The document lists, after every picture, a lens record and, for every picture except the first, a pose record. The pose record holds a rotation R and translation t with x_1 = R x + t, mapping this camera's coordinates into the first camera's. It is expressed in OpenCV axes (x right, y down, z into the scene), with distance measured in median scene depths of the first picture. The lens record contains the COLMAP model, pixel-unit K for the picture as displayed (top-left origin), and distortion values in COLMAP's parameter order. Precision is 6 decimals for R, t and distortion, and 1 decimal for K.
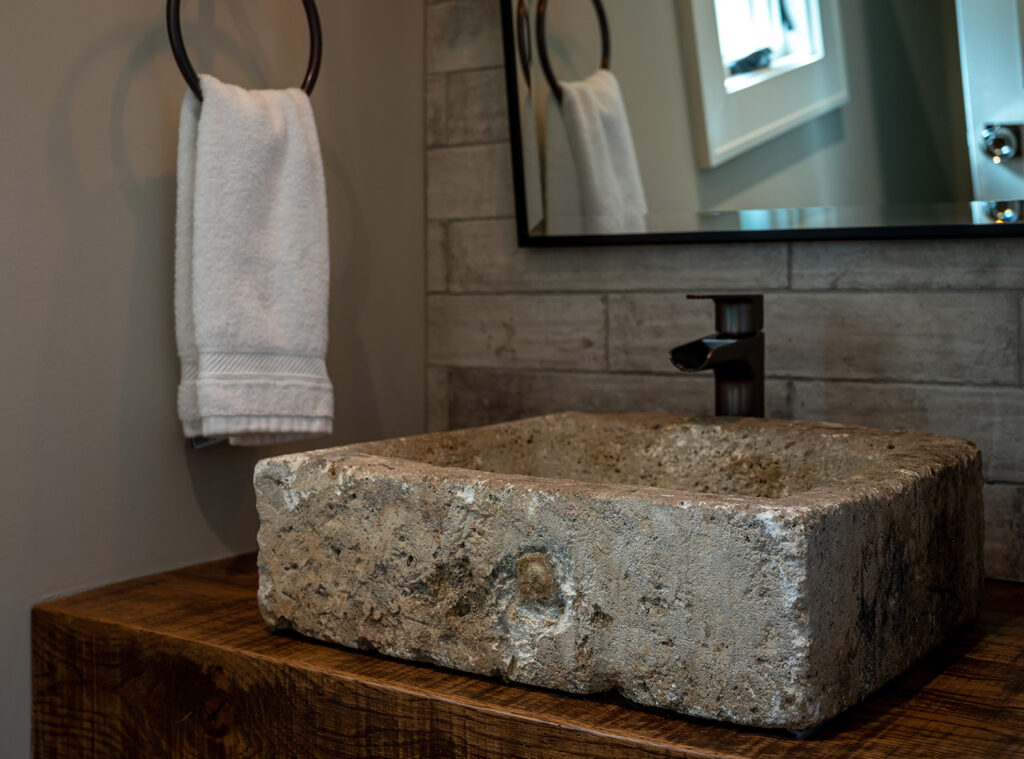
lens RADIAL K [[1296.9, 0, 512.4], [0, 1296.9, 378.6], [0, 0, 1]] dist [0.029244, 0.000000]
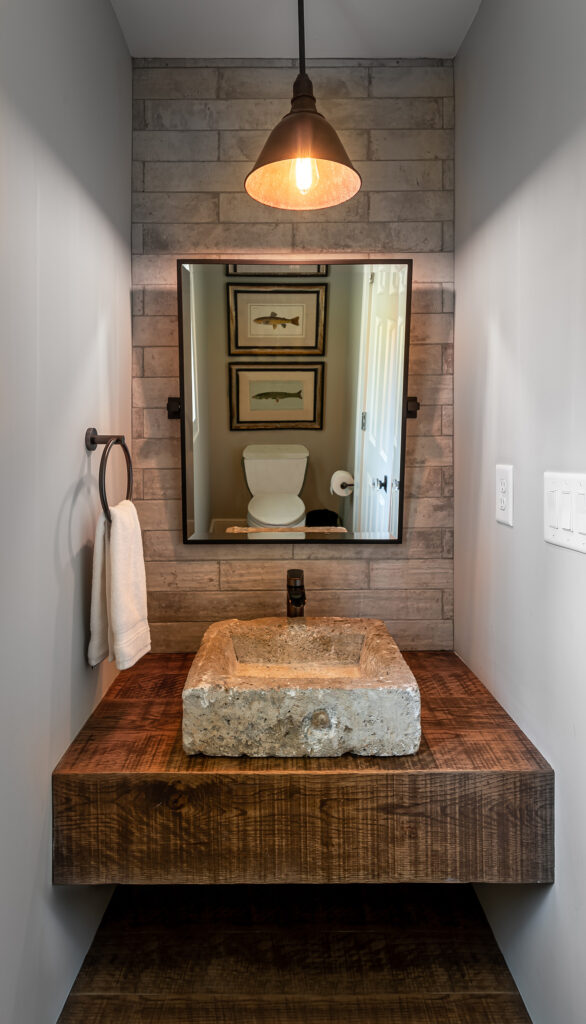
lens RADIAL K [[520.6, 0, 291.7], [0, 520.6, 513.8], [0, 0, 1]] dist [0.014287, 0.000301]
pose [[0.817750, -0.052656, 0.573161, -0.583725], [0.025266, 0.998131, 0.055649, -0.313303], [-0.575019, -0.031026, 0.817551, 0.124734]]
